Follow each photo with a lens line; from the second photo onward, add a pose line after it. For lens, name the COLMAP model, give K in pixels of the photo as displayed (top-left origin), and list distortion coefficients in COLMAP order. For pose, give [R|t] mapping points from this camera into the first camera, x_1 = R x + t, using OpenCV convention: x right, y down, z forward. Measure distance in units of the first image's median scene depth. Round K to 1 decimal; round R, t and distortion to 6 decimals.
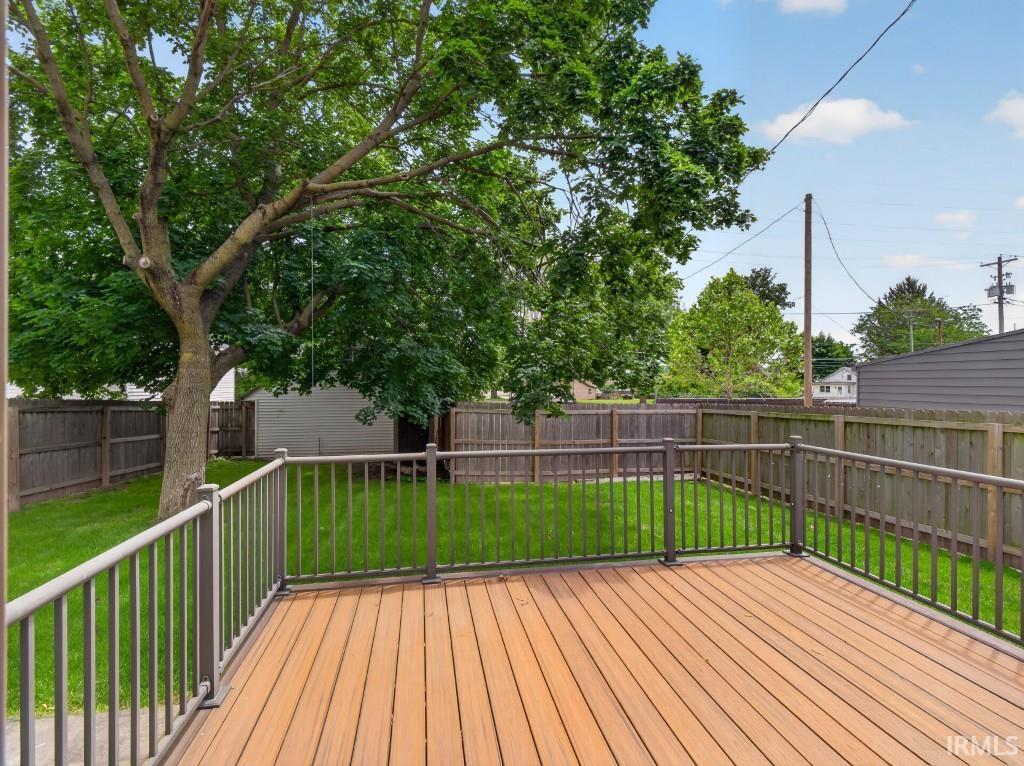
lens RADIAL K [[485.0, 0, 506.7], [0, 485.0, 383.9], [0, 0, 1]] dist [-0.002656, -0.000117]
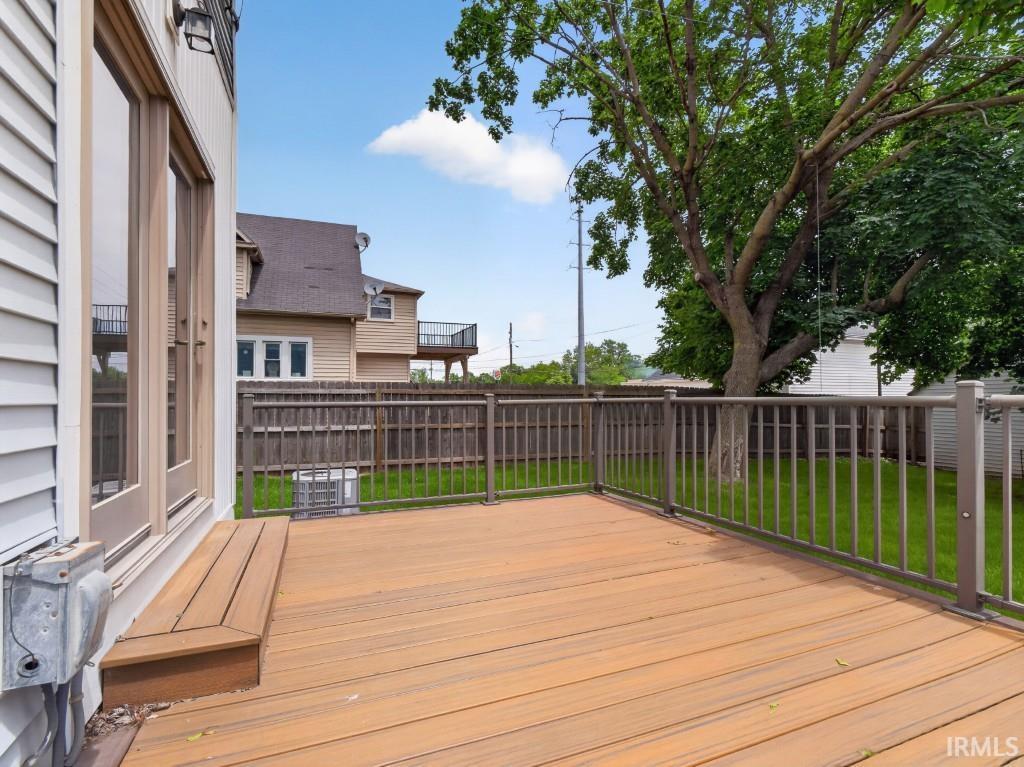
lens RADIAL K [[500.6, 0, 512.0], [0, 500.6, 383.5], [0, 0, 1]] dist [-0.003719, -0.001145]
pose [[0.201204, -0.021996, -0.979302, 0.211099], [0.042123, 0.999017, -0.013784, 0.017468], [0.978643, -0.038478, 0.201933, 0.083027]]
